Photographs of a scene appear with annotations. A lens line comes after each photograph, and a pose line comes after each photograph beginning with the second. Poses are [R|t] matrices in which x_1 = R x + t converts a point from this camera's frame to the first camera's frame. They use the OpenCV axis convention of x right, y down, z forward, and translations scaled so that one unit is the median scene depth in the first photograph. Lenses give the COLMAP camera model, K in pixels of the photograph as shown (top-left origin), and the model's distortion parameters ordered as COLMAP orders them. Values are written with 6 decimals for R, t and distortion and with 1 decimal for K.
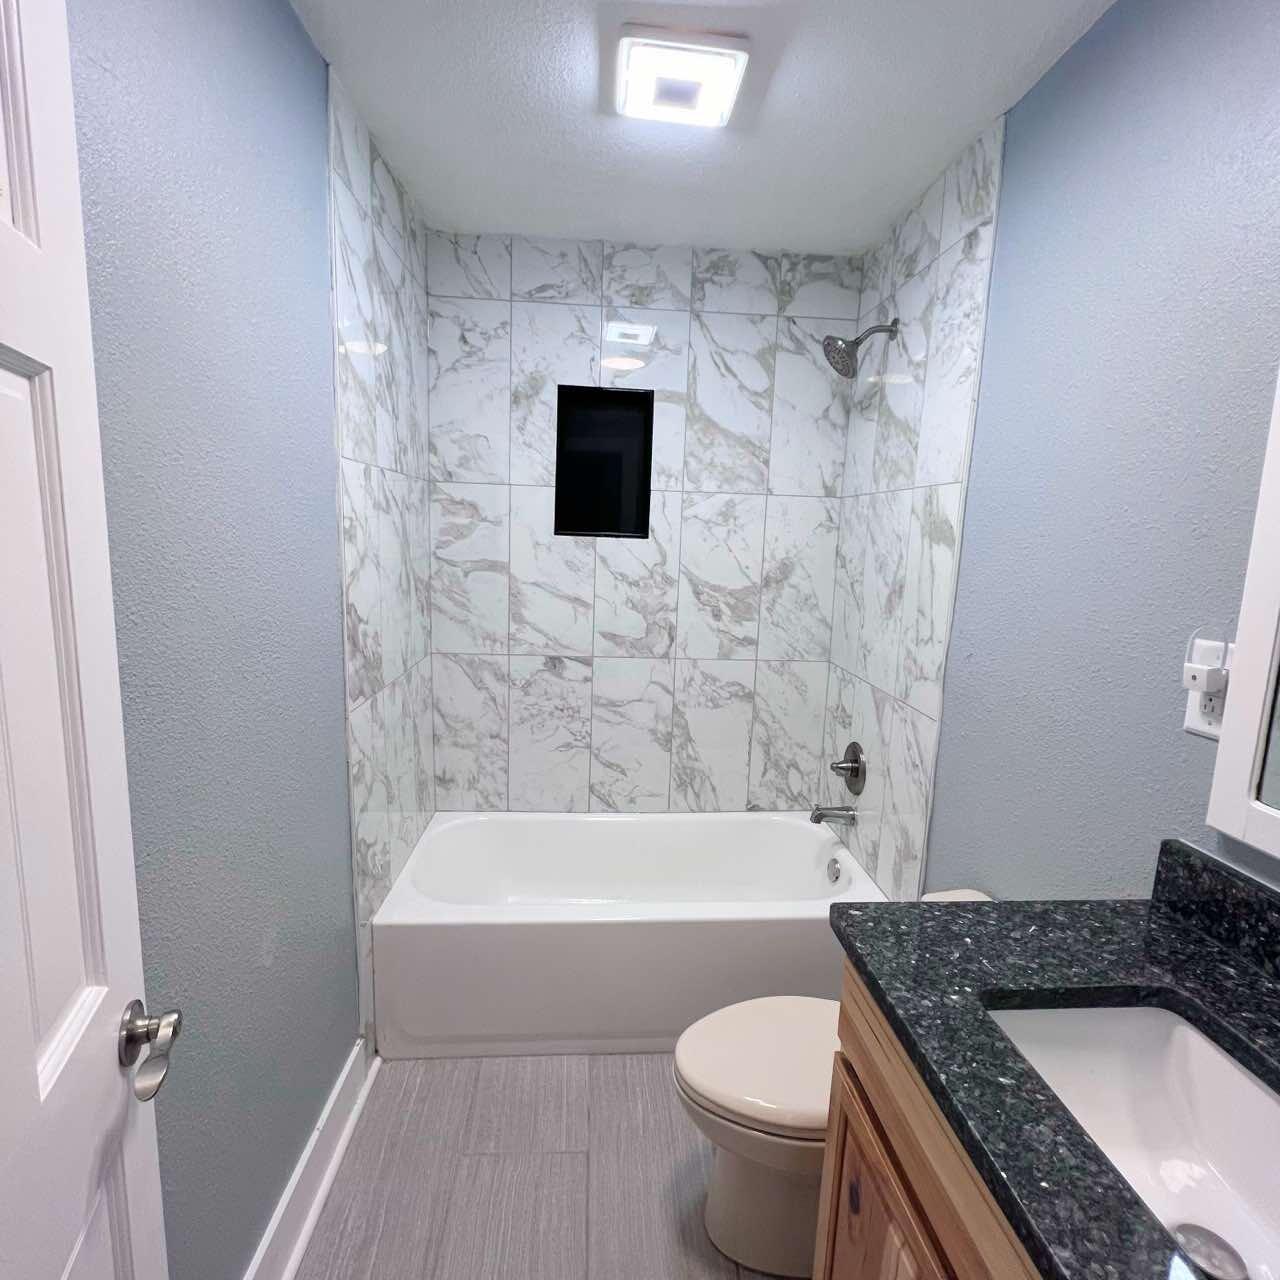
lens RADIAL K [[688.2, 0, 635.4], [0, 688.2, 644.7], [0, 0, 1]] dist [-0.000098, -0.002157]
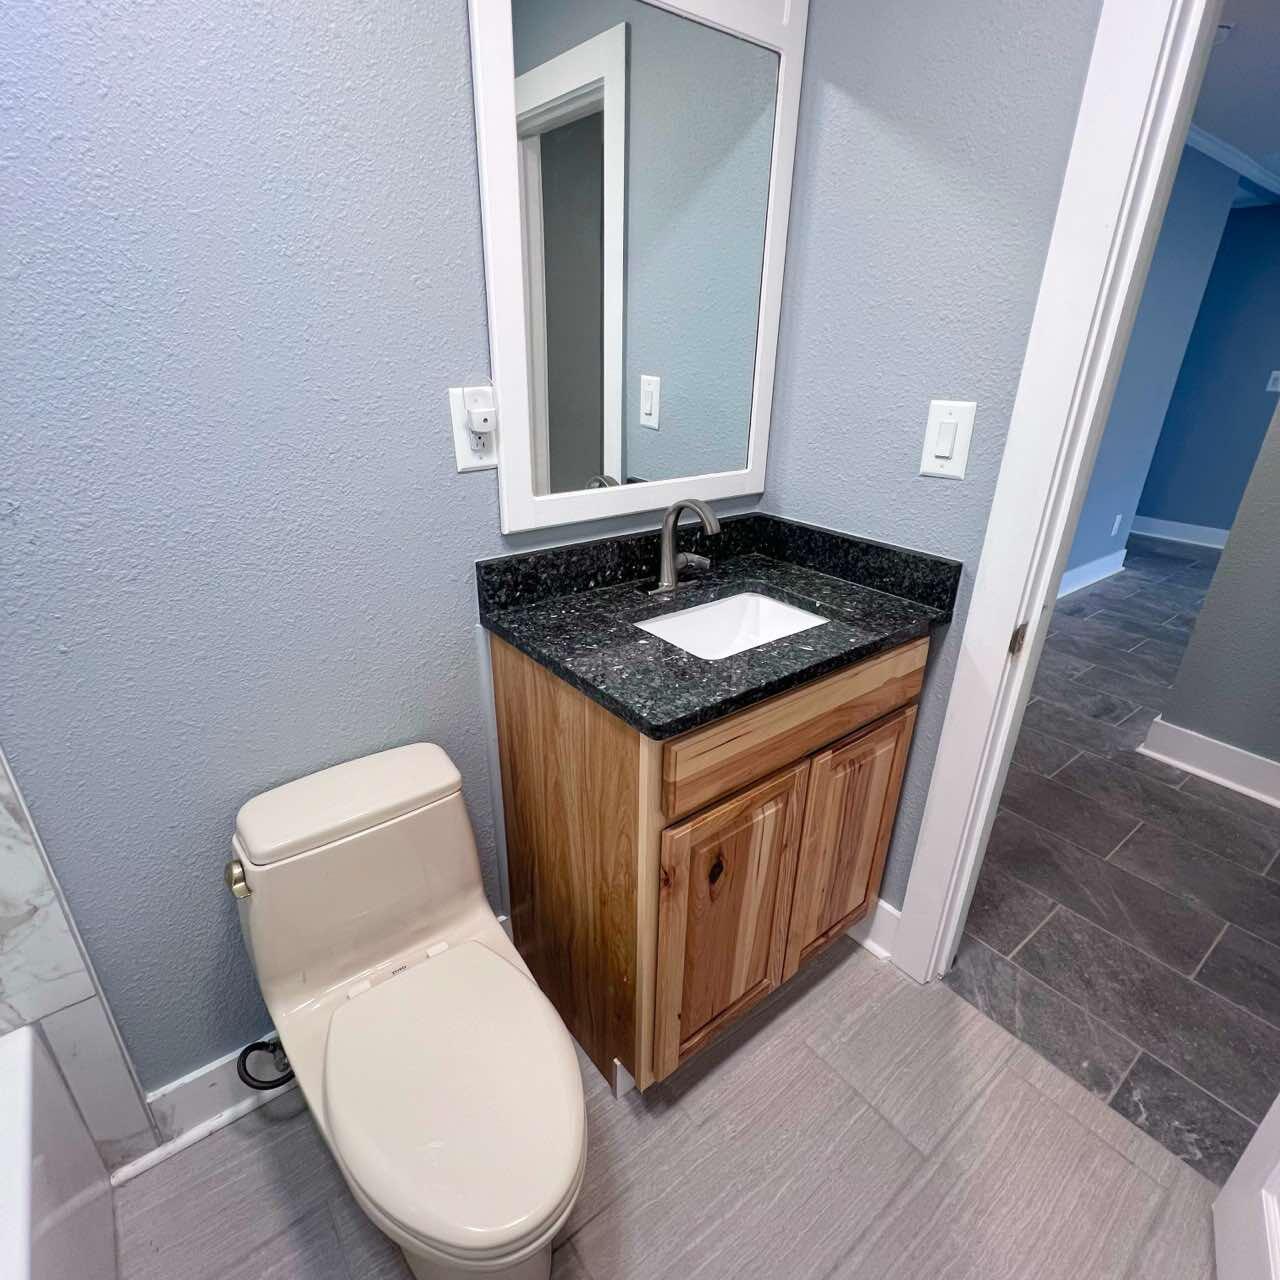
lens RADIAL K [[688.2, 0, 635.4], [0, 688.2, 644.7], [0, 0, 1]] dist [-0.000098, -0.002157]
pose [[-0.569398, -0.364399, 0.736885, -0.357483], [0.096790, 0.860433, 0.500286, -0.189352], [-0.816344, 0.356185, -0.454659, 1.467192]]
